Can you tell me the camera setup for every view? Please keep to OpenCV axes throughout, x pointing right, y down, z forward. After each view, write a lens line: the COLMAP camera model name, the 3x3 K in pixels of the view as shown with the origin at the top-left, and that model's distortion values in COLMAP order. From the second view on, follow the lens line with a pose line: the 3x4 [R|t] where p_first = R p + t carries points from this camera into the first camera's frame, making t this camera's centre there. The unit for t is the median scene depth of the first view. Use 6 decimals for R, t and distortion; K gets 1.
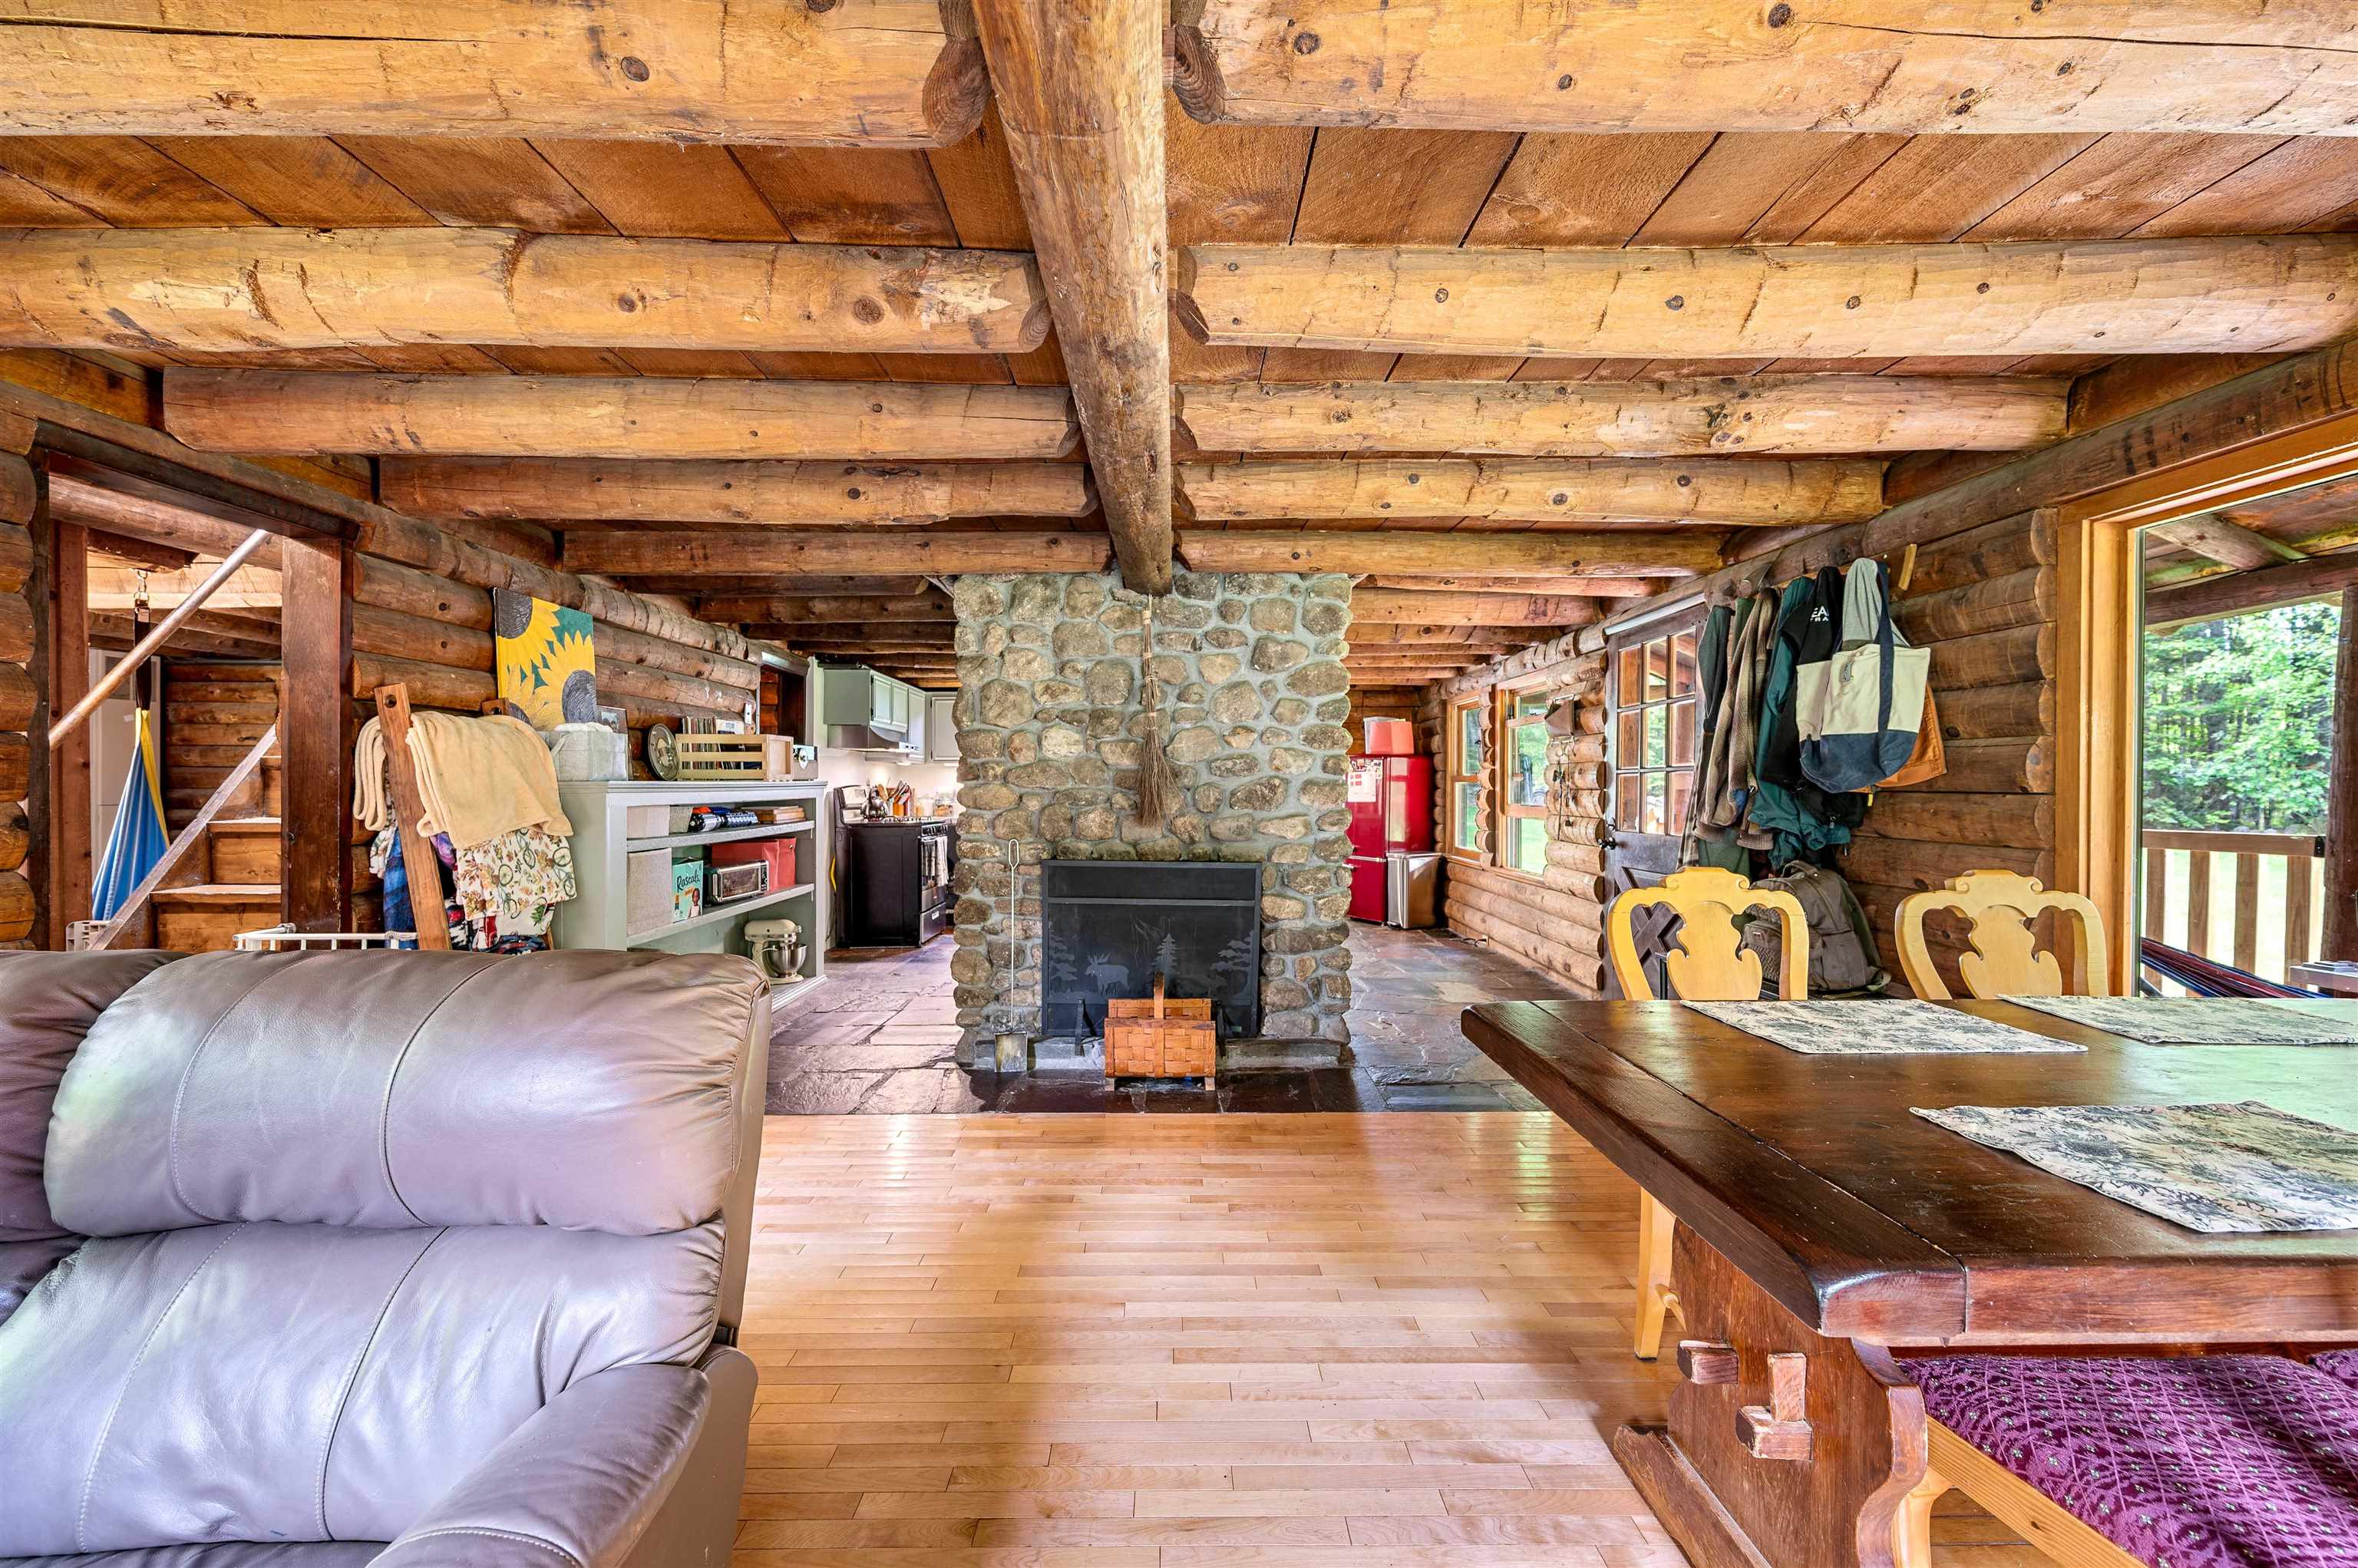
lens RADIAL K [[944.5, 0, 1184.3], [0, 944.5, 790.3], [0, 0, 1]] dist [-0.000513, -0.000474]
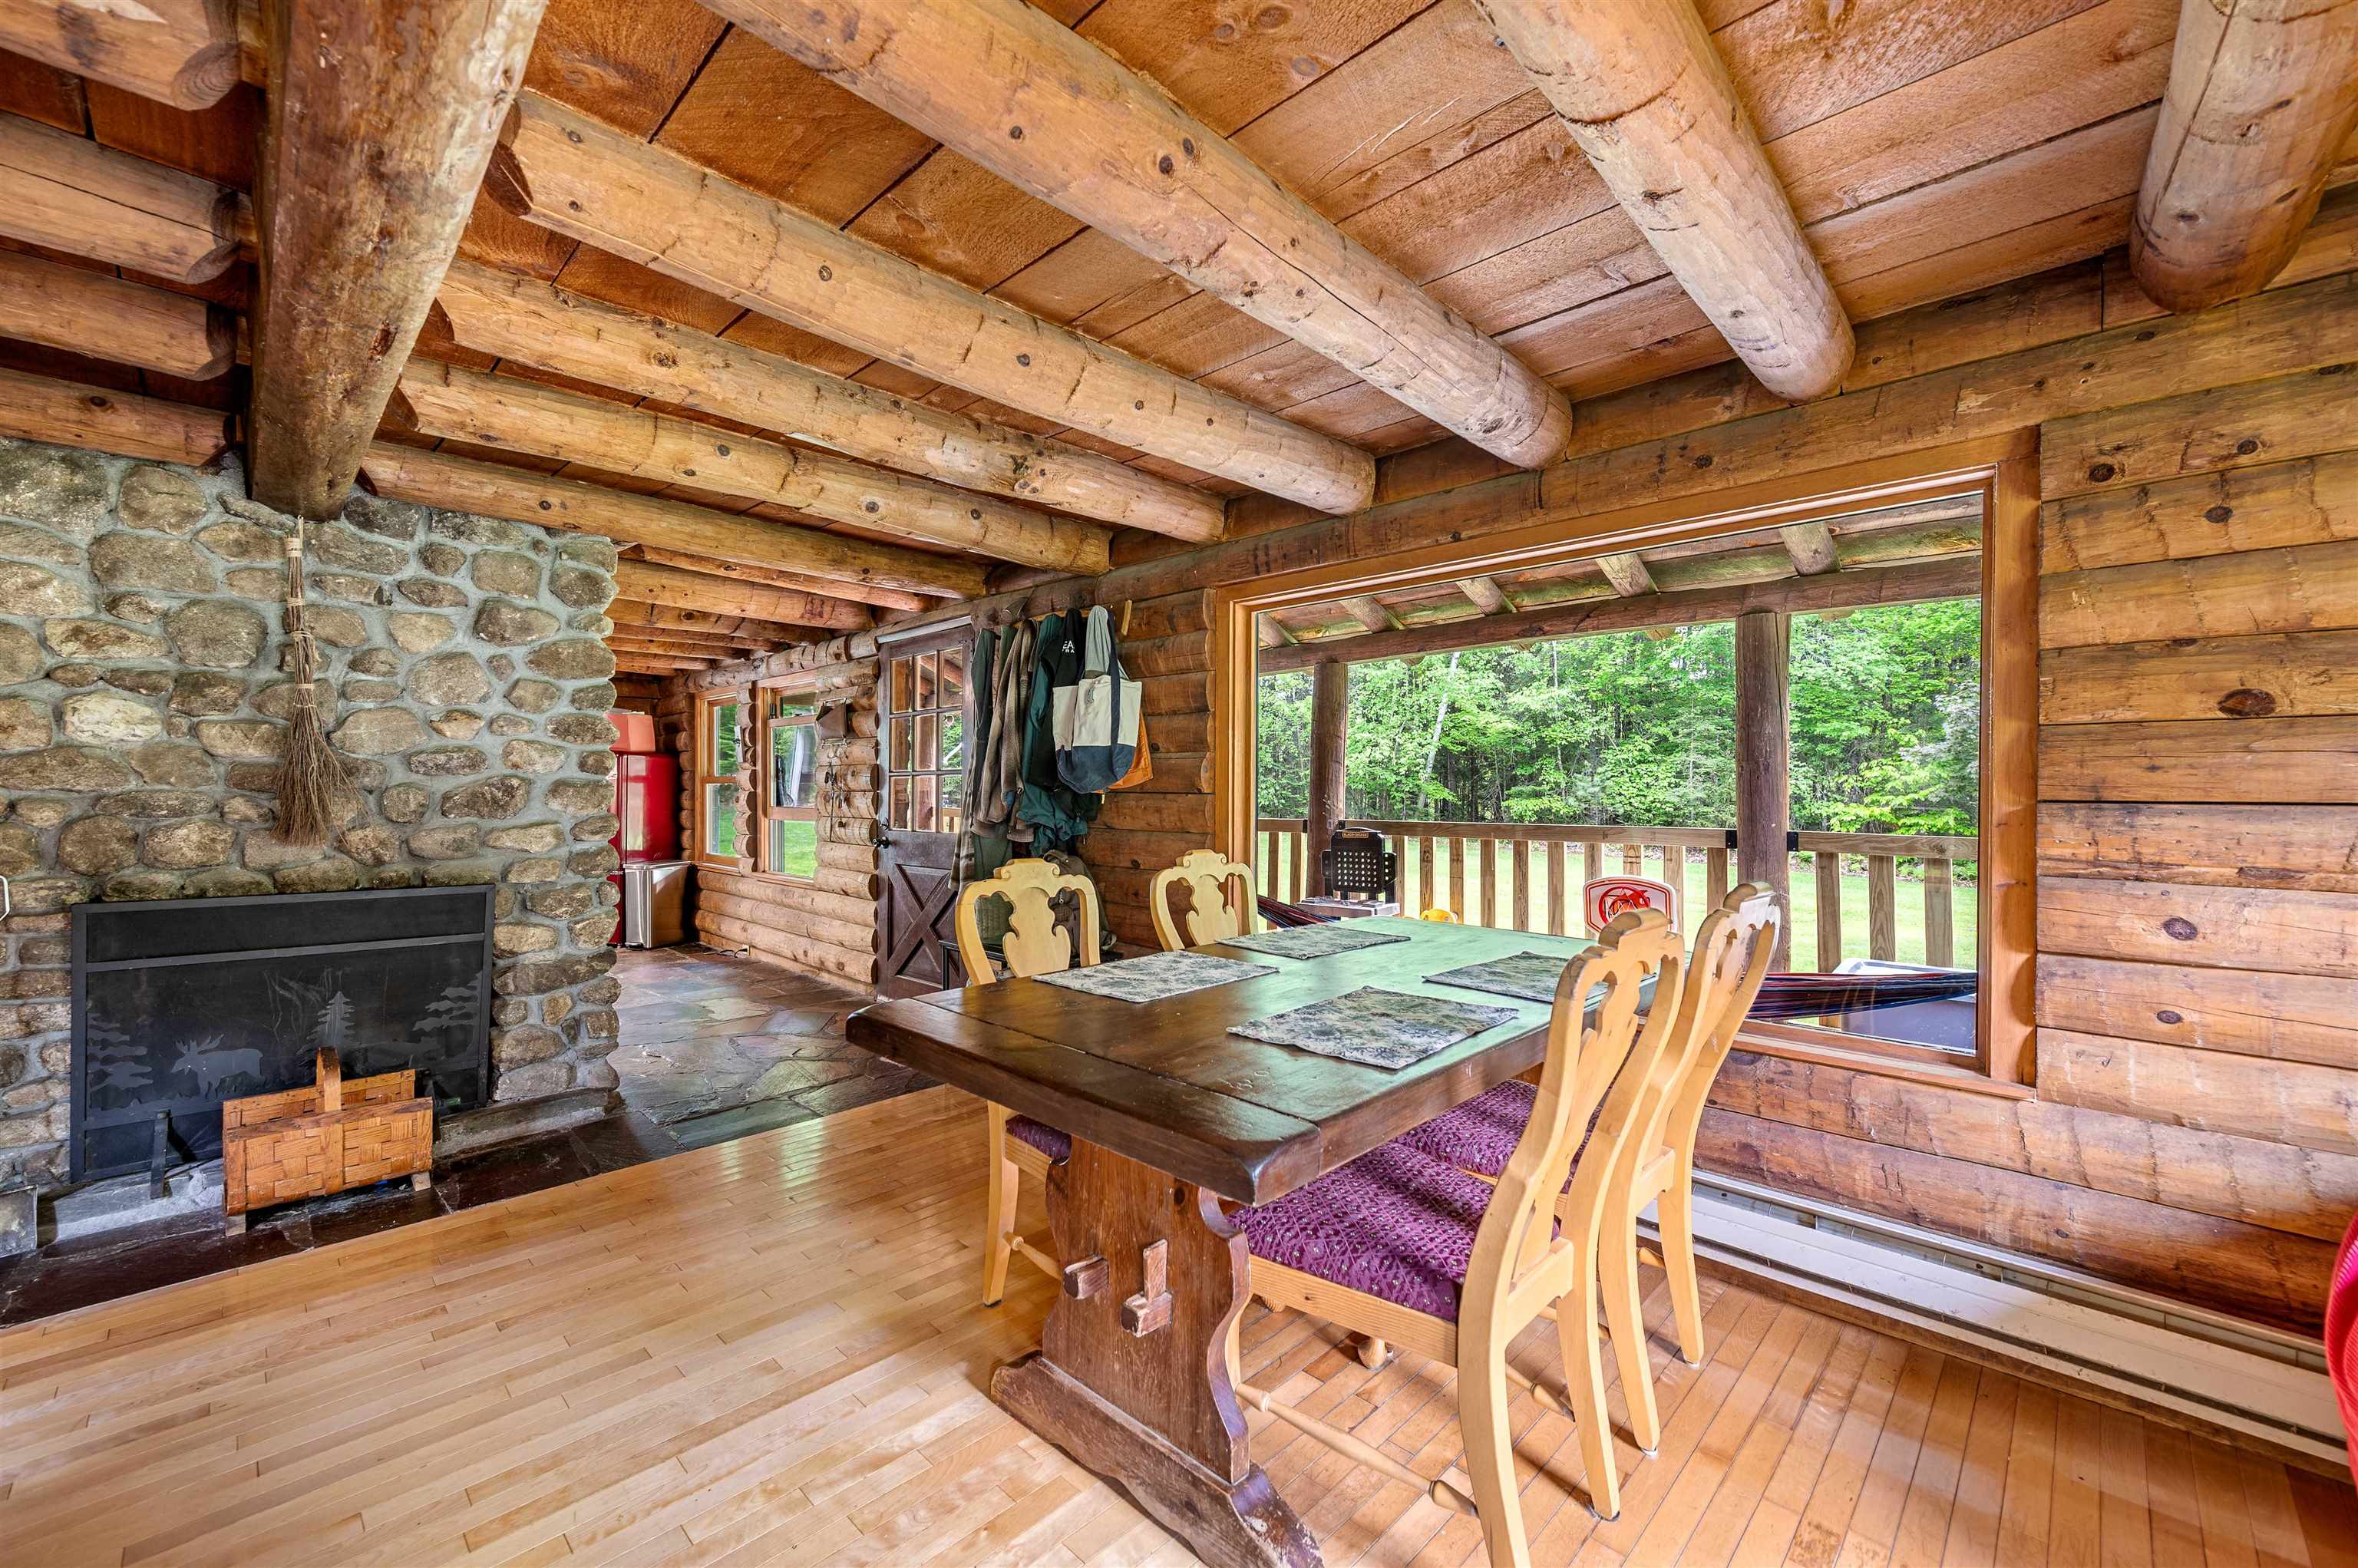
lens RADIAL K [[944.5, 0, 1177.6], [0, 944.5, 797.2], [0, 0, 1]] dist [-0.000513, -0.000474]
pose [[0.703101, -0.006298, 0.711062, -0.085521], [0.002469, 0.999976, 0.006415, -0.000068], [-0.711085, -0.002755, 0.703100, 0.040260]]
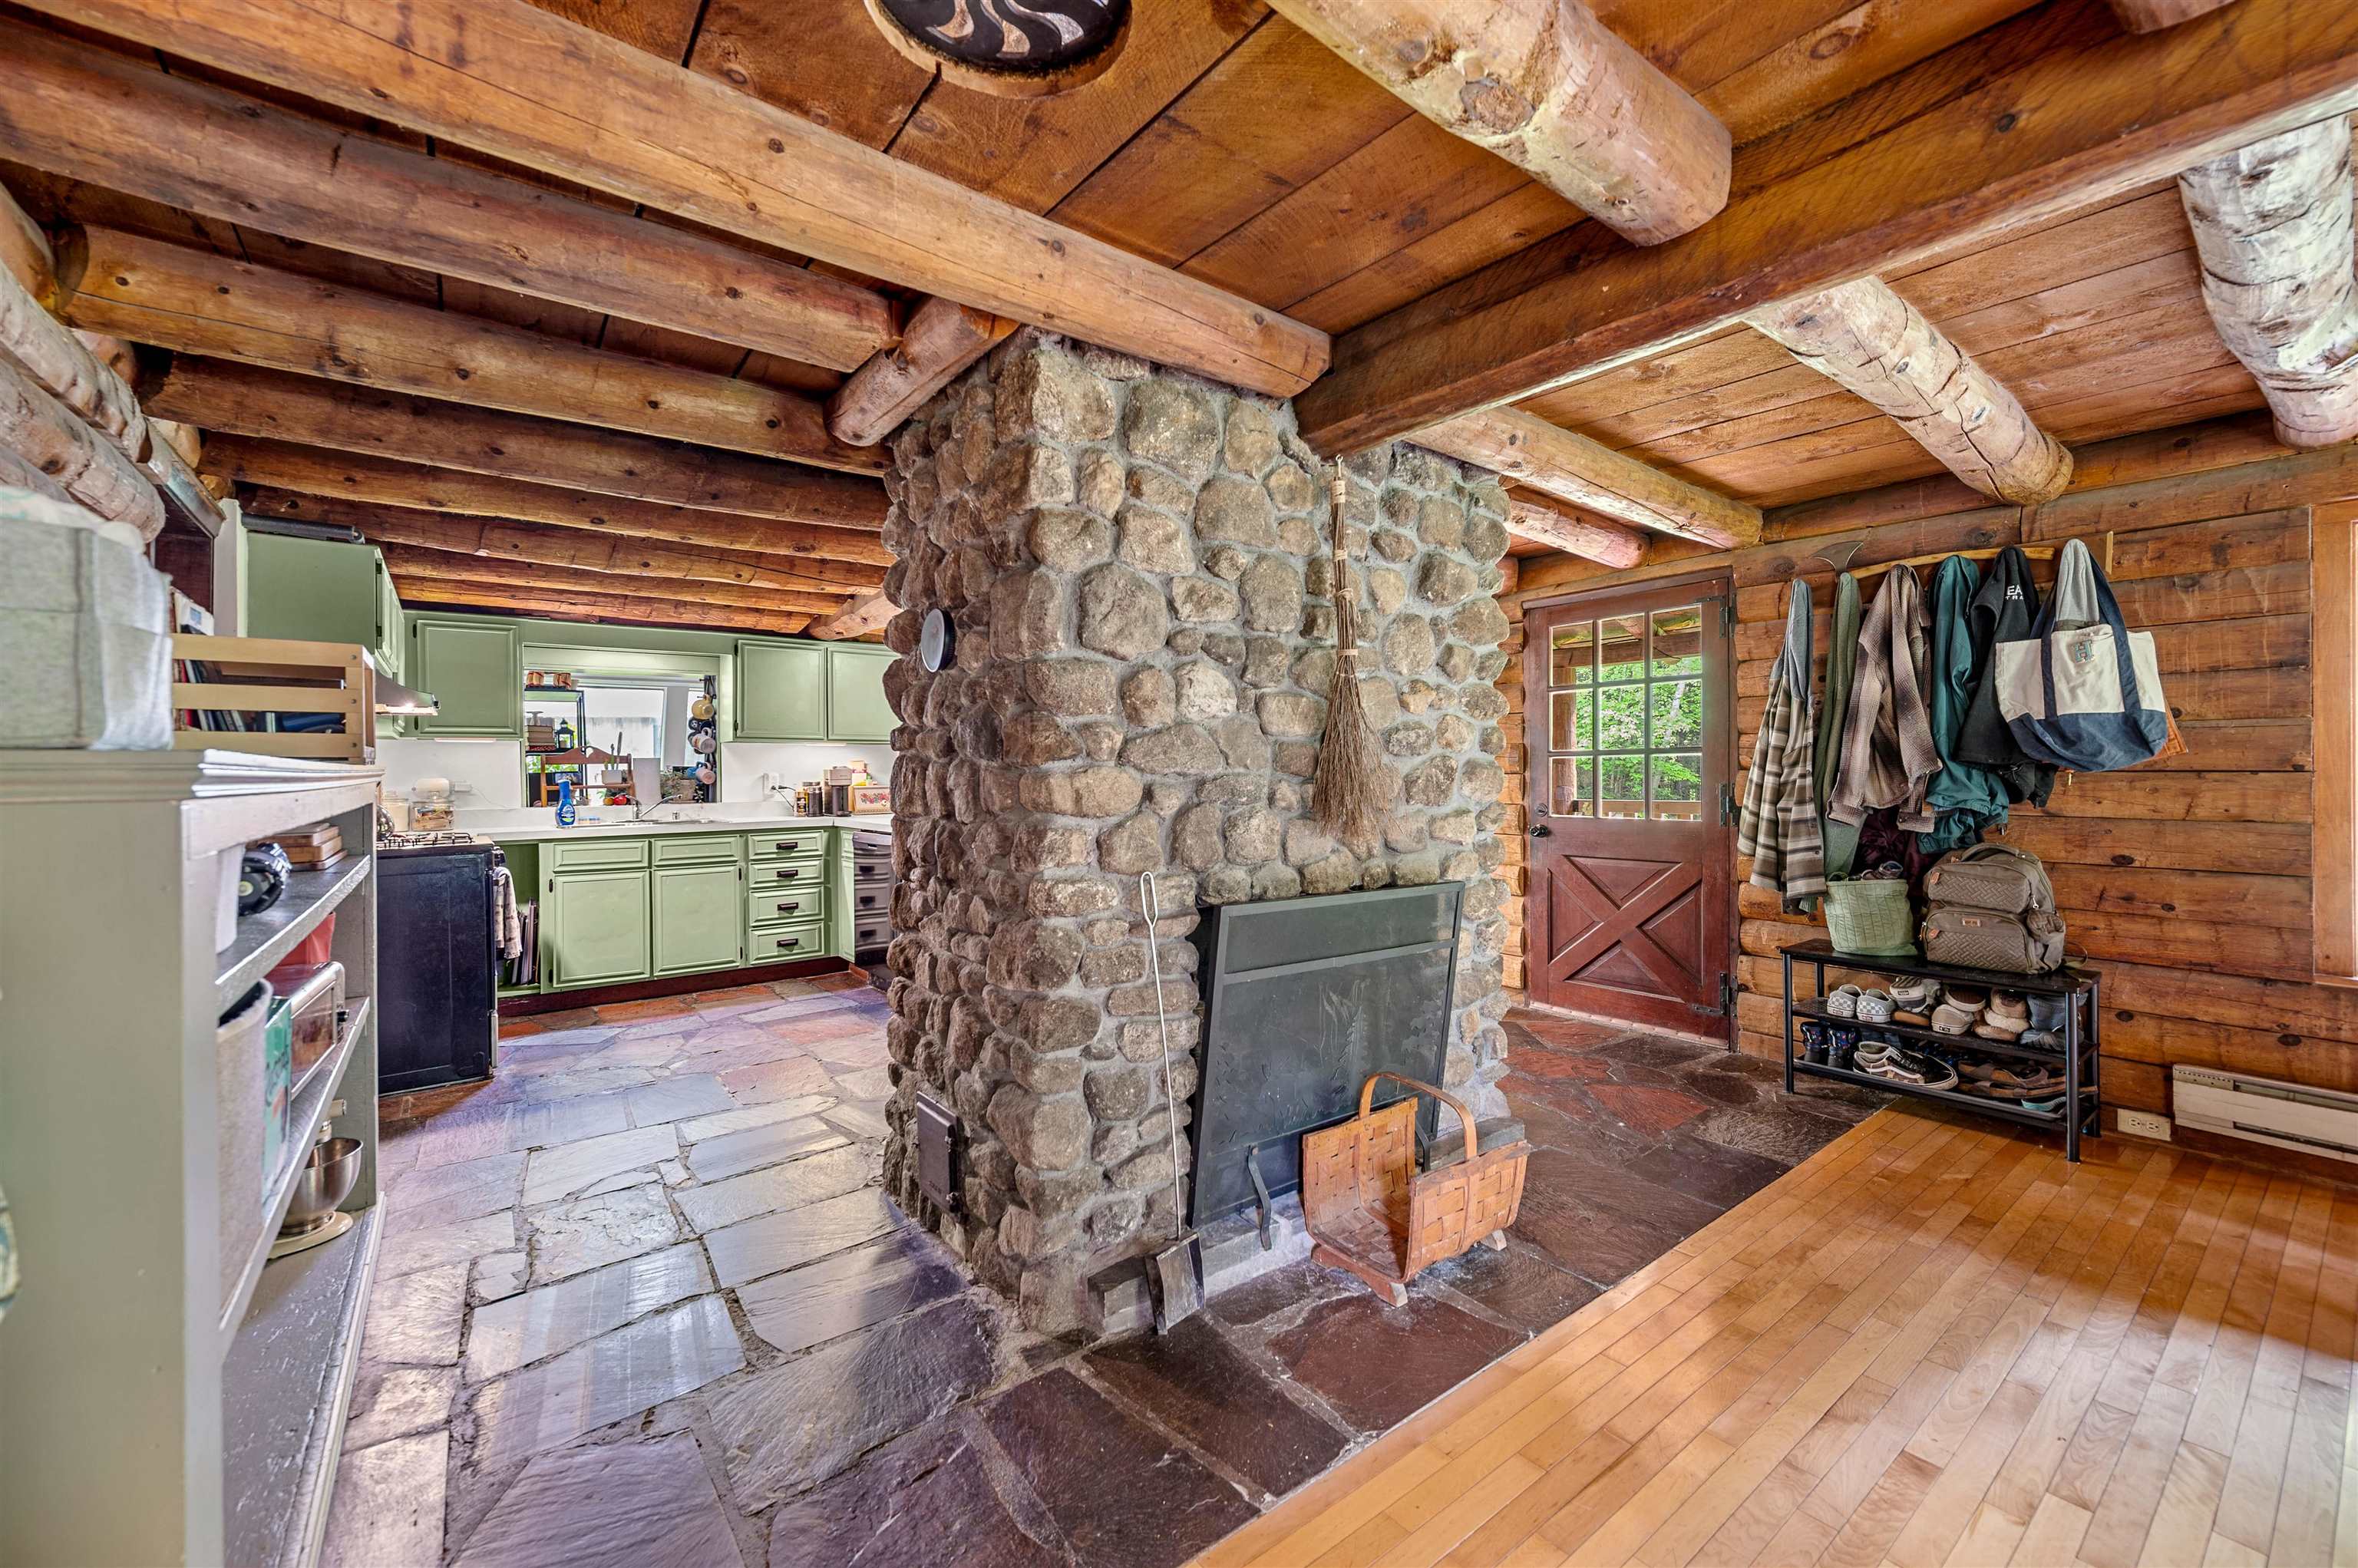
lens RADIAL K [[944.5, 0, 1194.2], [0, 944.5, 776.0], [0, 0, 1]] dist [-0.000513, -0.000474]
pose [[0.800479, -0.006554, 0.599325, -0.522965], [0.009780, 0.999950, -0.002127, -0.000269], [-0.599281, 0.007563, 0.800503, 0.622451]]
